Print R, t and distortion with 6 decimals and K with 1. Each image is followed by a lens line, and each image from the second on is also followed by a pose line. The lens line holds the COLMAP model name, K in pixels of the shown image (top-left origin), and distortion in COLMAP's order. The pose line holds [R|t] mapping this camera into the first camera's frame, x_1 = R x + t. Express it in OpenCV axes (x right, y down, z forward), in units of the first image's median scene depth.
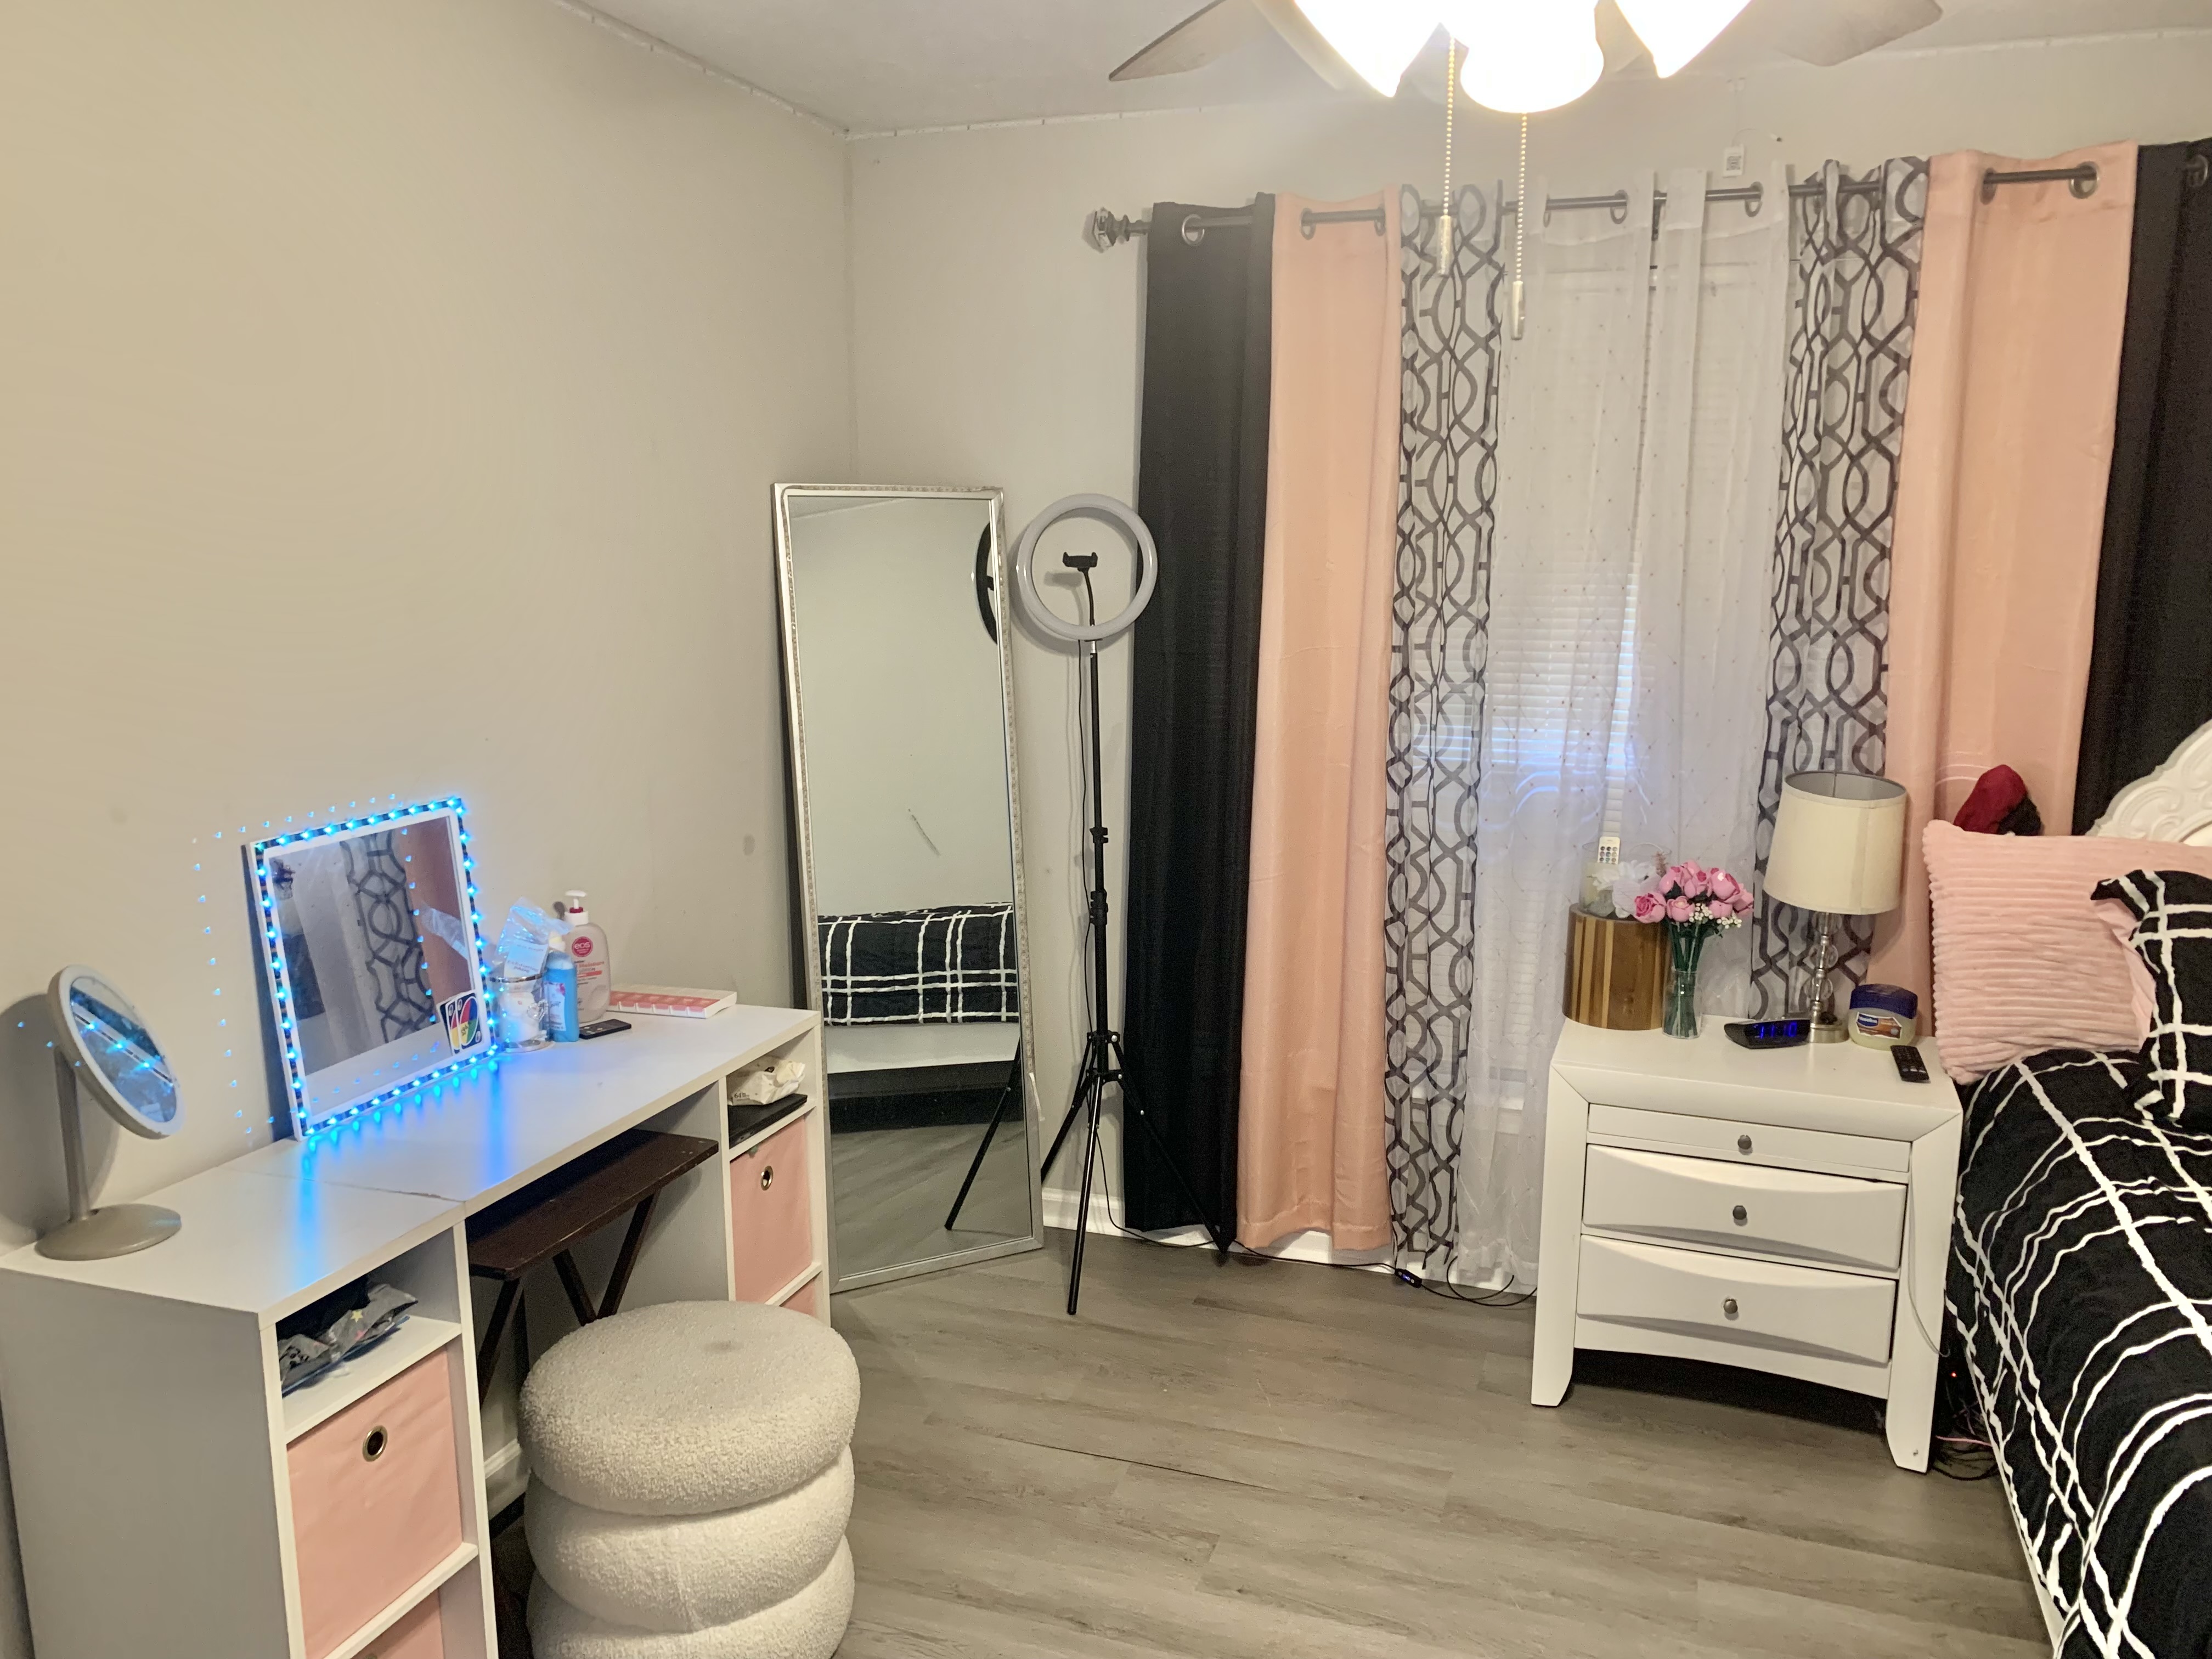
lens RADIAL K [[1721.8, 0, 1123.3], [0, 1721.8, 843.4], [0, 0, 1]] dist [0.059955, -0.084522]
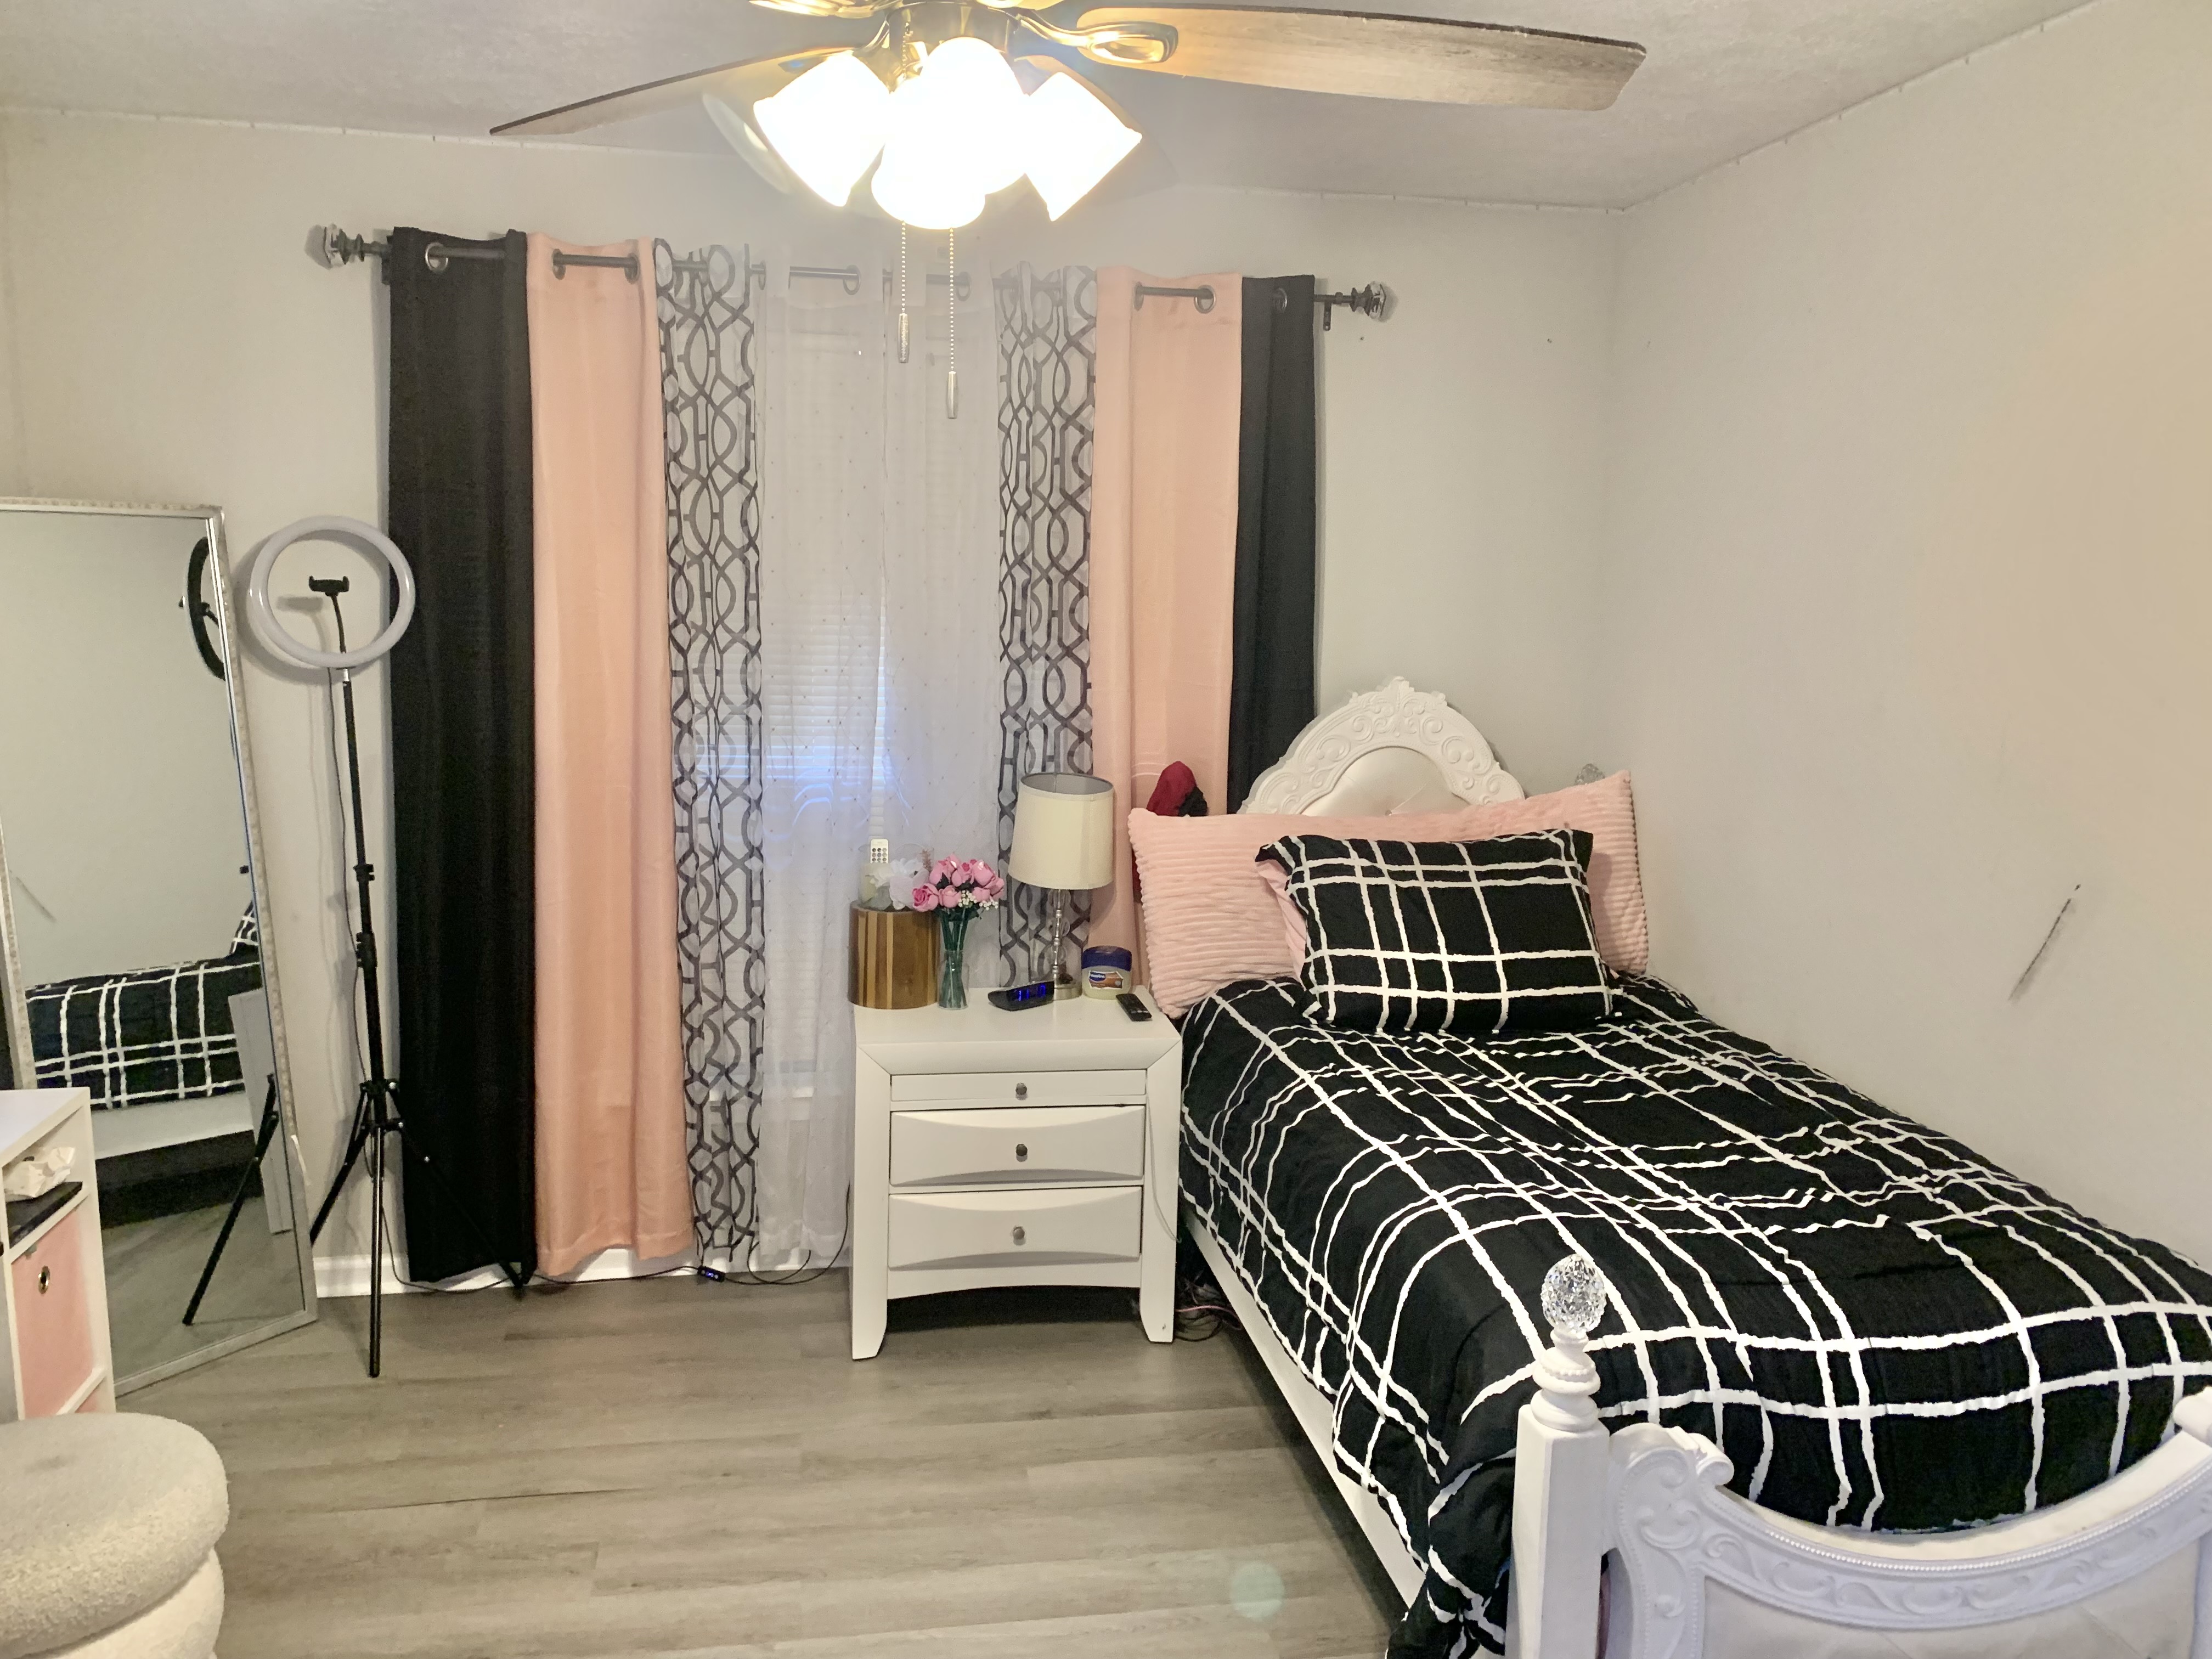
lens RADIAL K [[1742.3, 0, 1106.0], [0, 1742.3, 829.5], [0, 0, 1]] dist [0.132470, -0.214496]
pose [[0.865945, -0.059022, 0.496644, -0.159266], [0.072093, 0.997372, -0.007172, 0.008813], [-0.494916, 0.042015, 0.867925, -0.059203]]
